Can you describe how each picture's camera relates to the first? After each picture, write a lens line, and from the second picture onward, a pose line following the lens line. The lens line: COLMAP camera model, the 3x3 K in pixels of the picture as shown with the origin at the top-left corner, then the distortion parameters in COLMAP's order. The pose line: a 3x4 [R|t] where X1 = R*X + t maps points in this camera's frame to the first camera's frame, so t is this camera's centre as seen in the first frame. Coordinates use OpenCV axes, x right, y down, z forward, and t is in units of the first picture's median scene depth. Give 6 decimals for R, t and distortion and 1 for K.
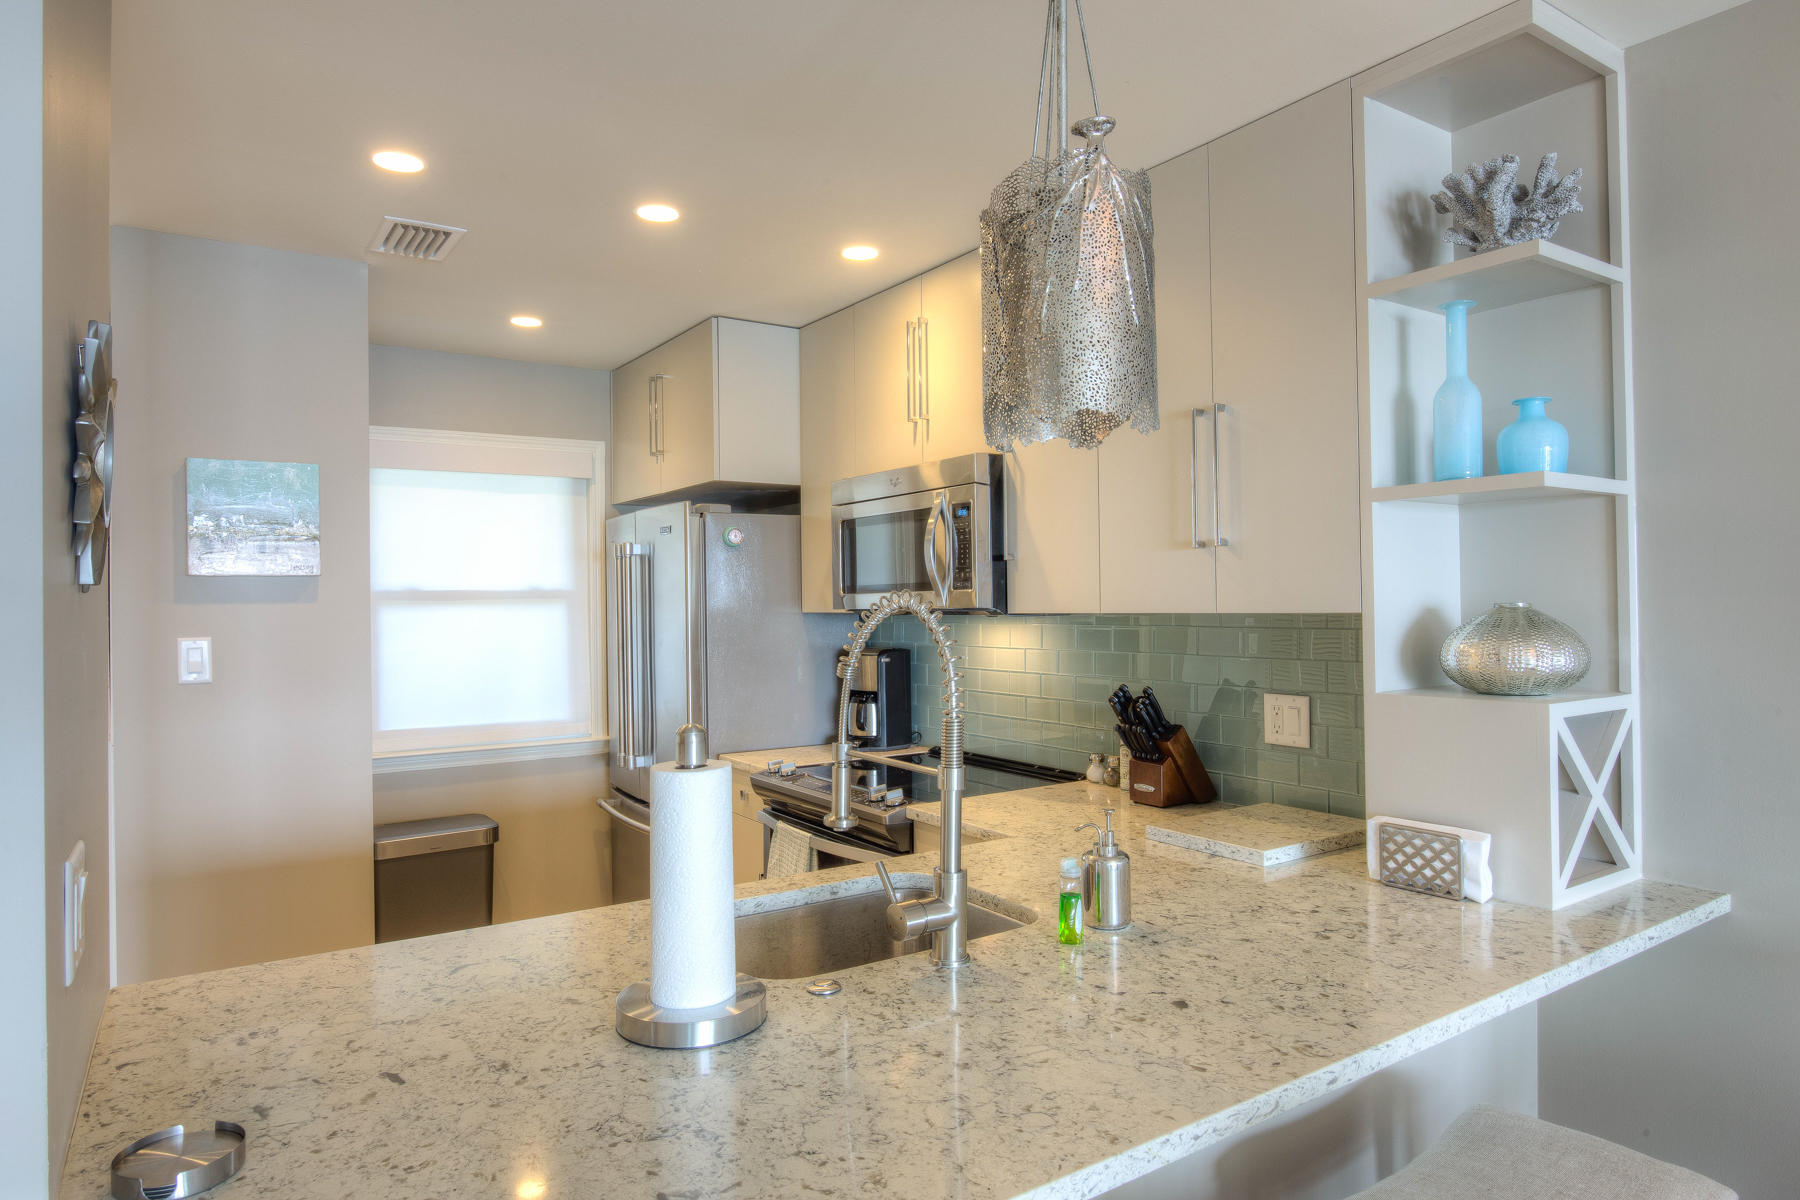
lens RADIAL K [[1066.1, 0, 901.7], [0, 1066.1, 594.2], [0, 0, 1]] dist [-0.005571, -0.003086]
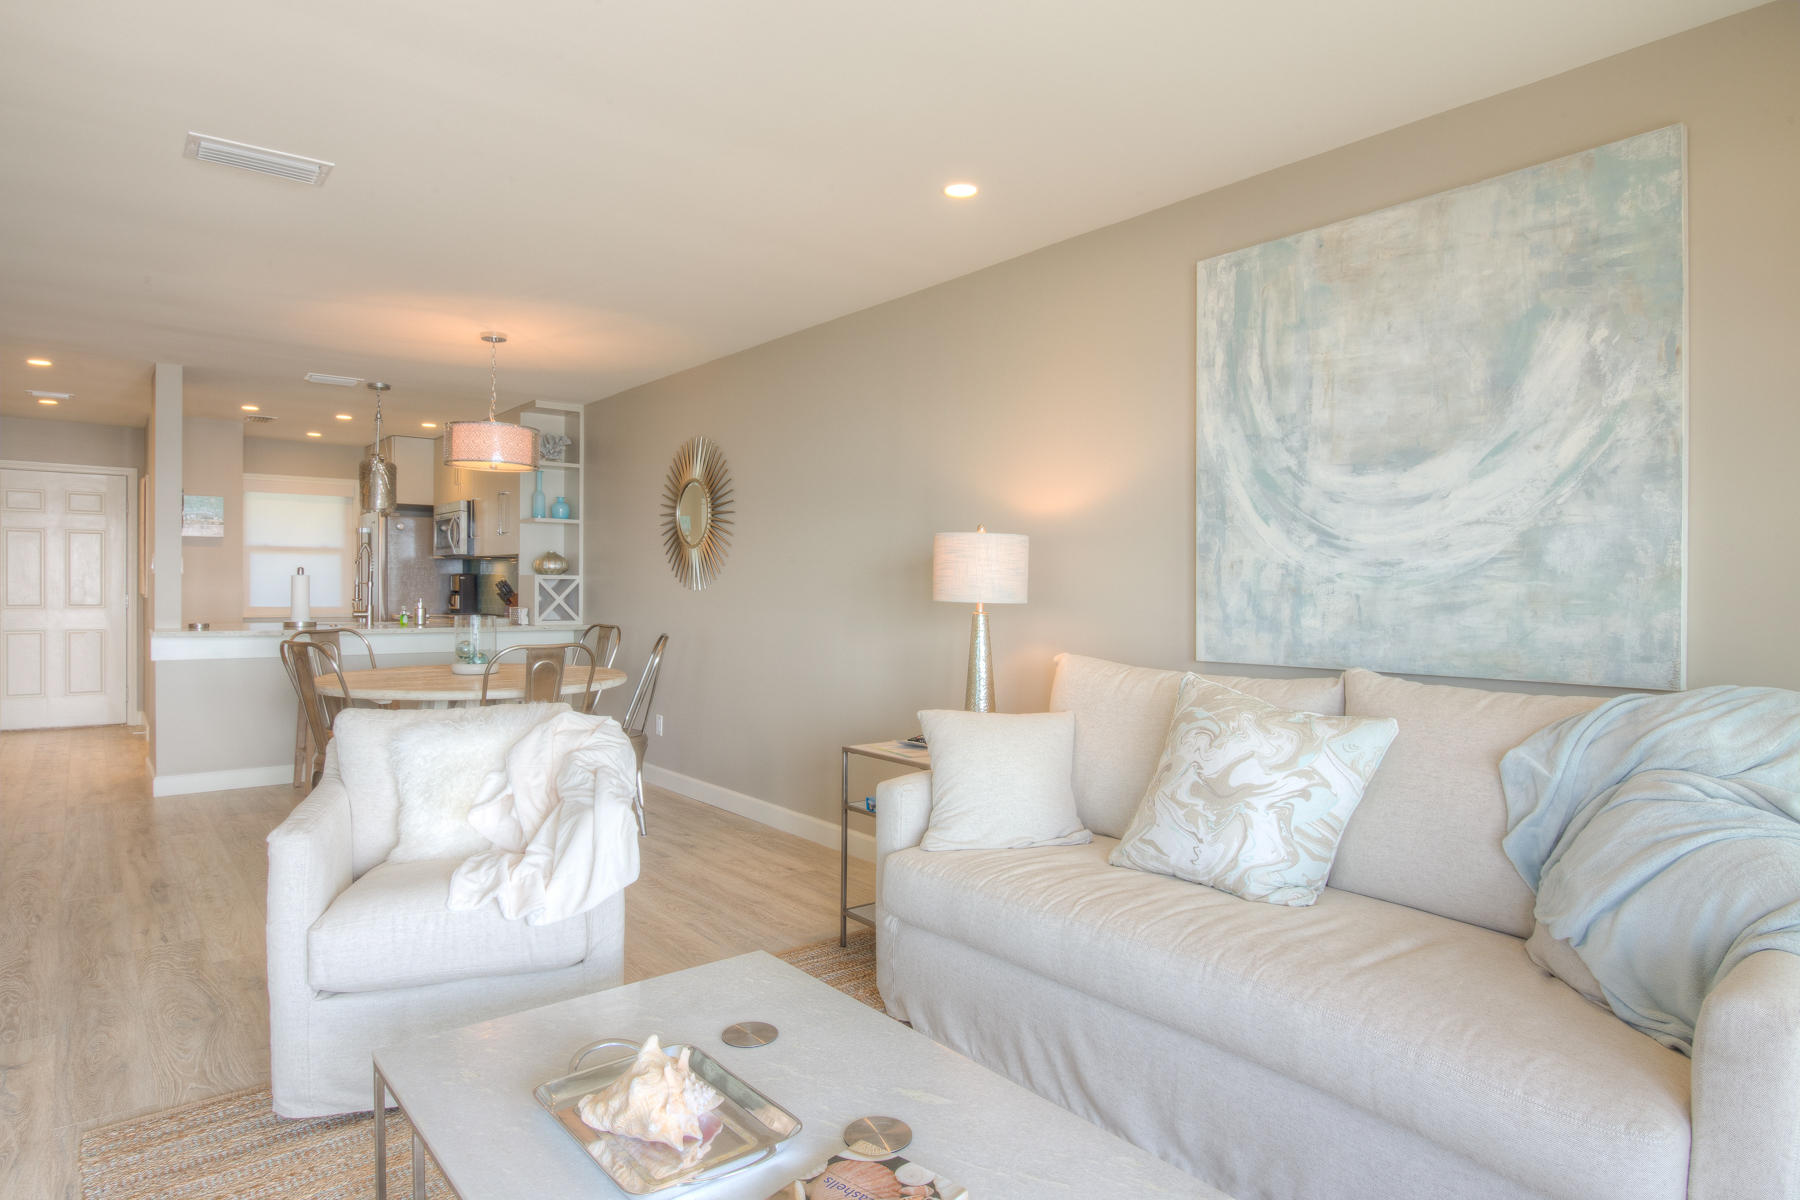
lens RADIAL K [[1026.2, 0, 899.0], [0, 1026.2, 597.1], [0, 0, 1]] dist [-0.013166, 0.000597]
pose [[0.996413, 0.020913, 0.082003, 1.035949], [-0.022414, 0.999597, 0.017428, 0.055075], [-0.081606, -0.019203, 0.996480, -1.874316]]
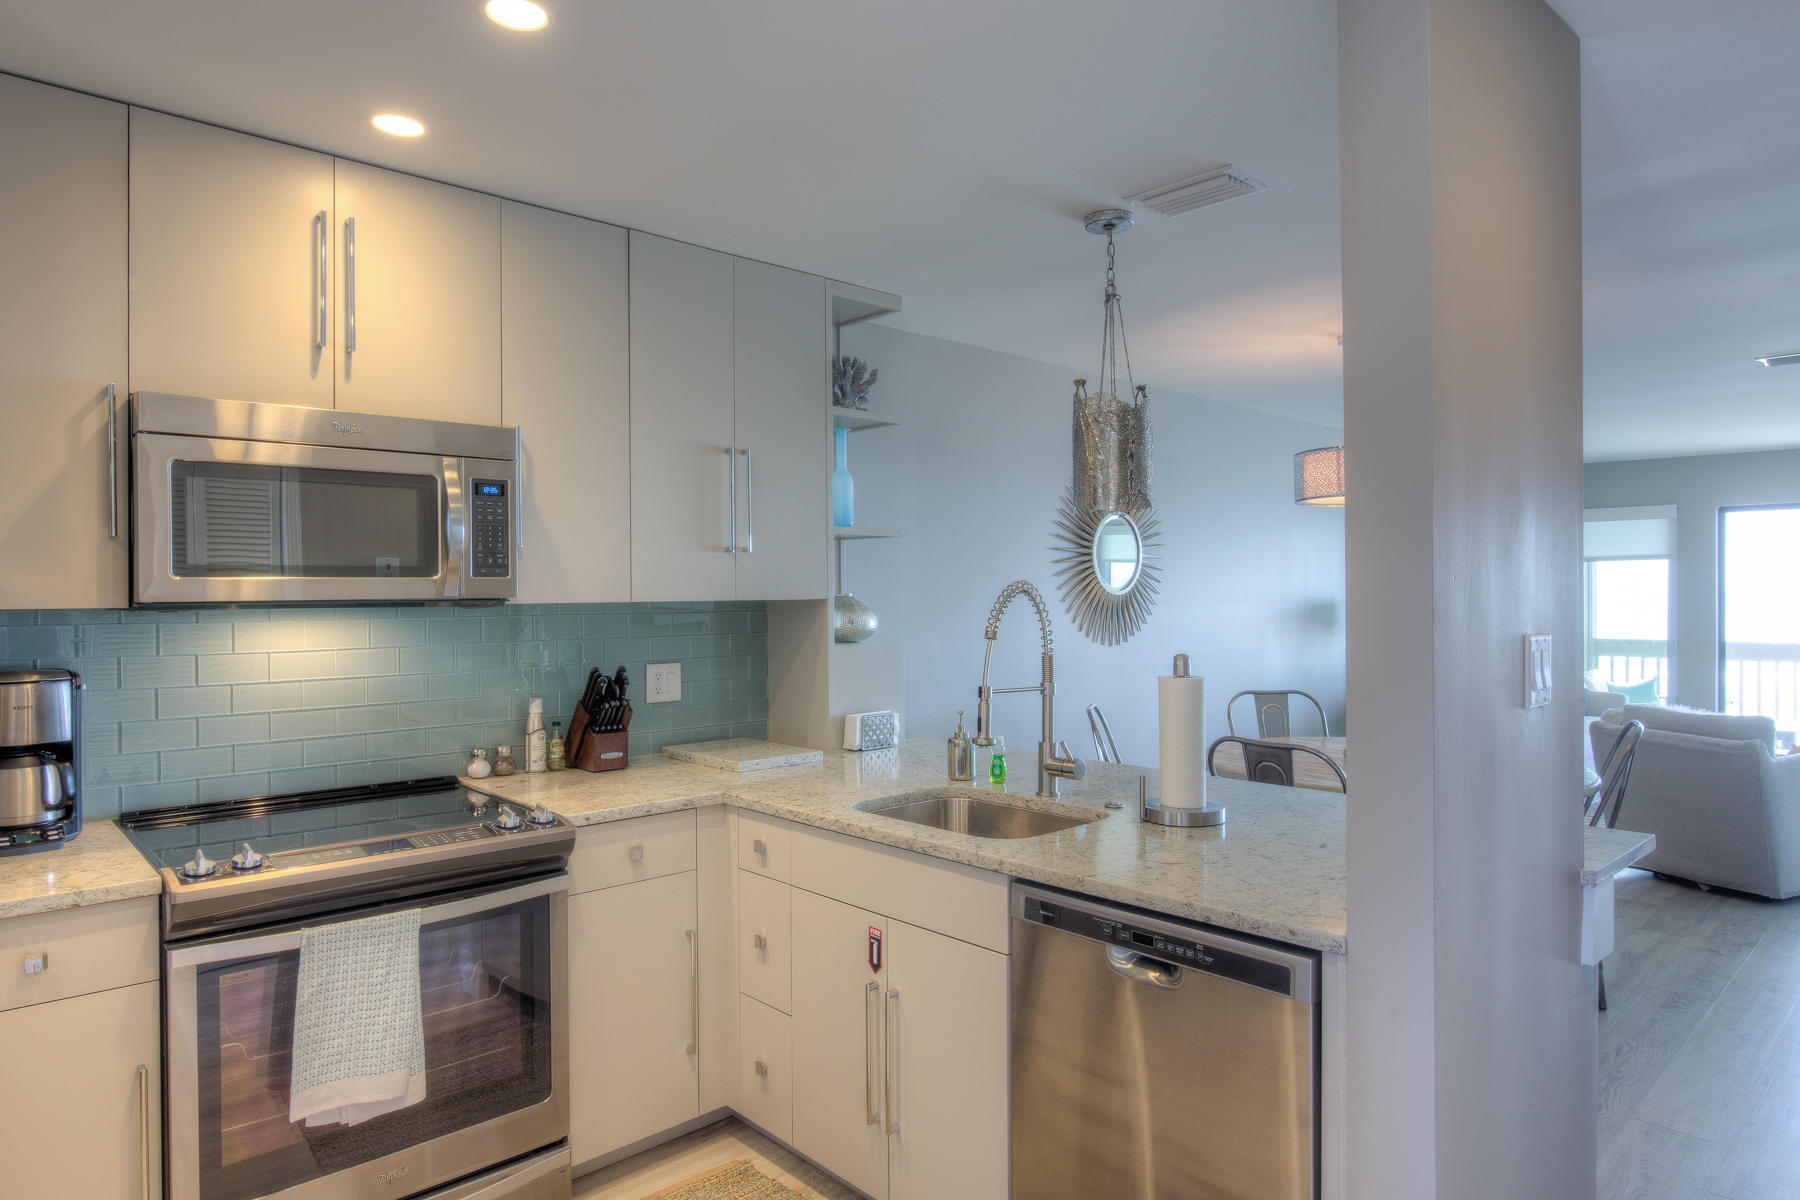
lens RADIAL K [[1066.1, 0, 890.1], [0, 1066.1, 599.1], [0, 0, 1]] dist [-0.005571, -0.003086]
pose [[-0.146907, 0.003045, 0.989146, -0.789343], [-0.002313, 0.999991, -0.003422, 0.014551], [-0.989148, -0.002790, -0.146899, 0.728671]]
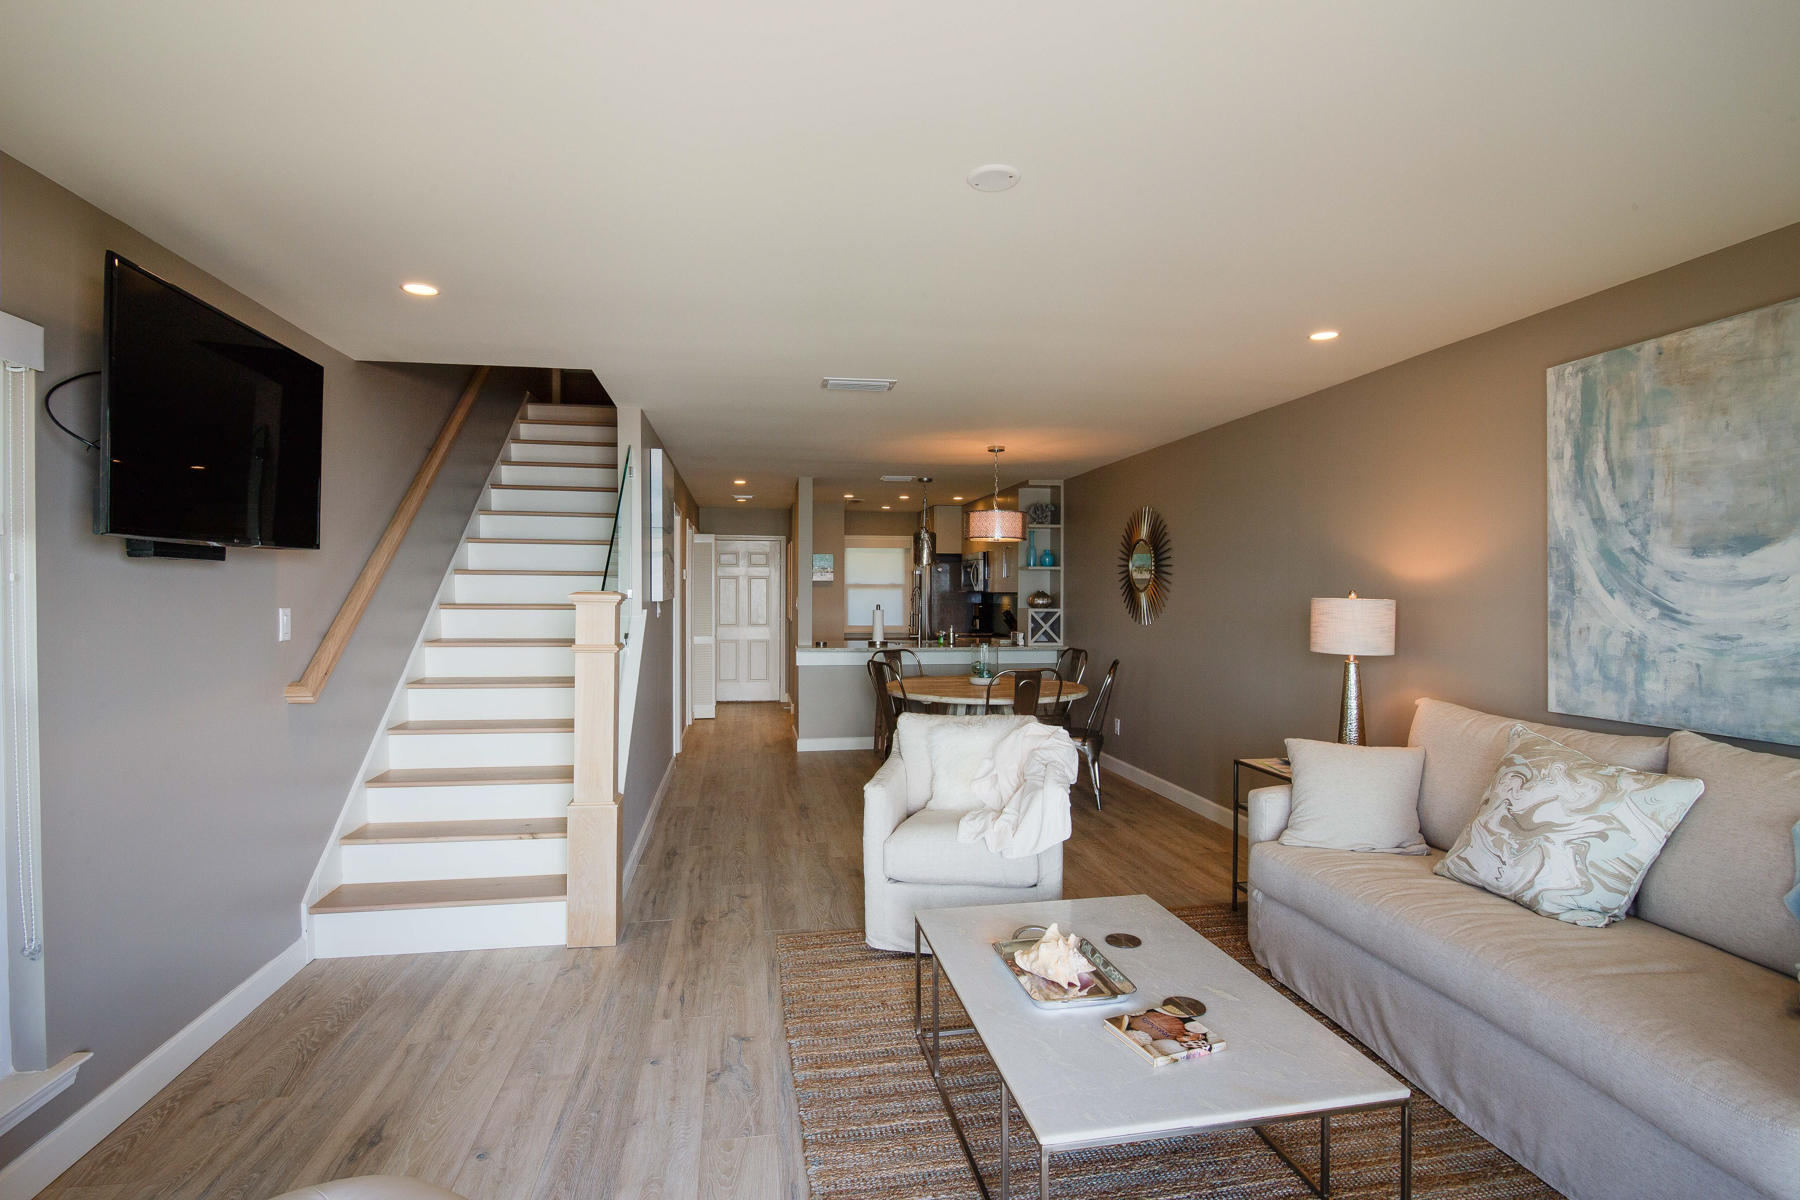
lens RADIAL K [[878.8, 0, 896.0], [0, 878.8, 595.7], [0, 0, 1]] dist [-0.020821, 0.000913]
pose [[0.910607, 0.017825, -0.412888, 1.152778], [-0.012314, 0.999796, 0.016004, -0.018188], [0.413089, -0.009489, 0.910641, -2.132324]]
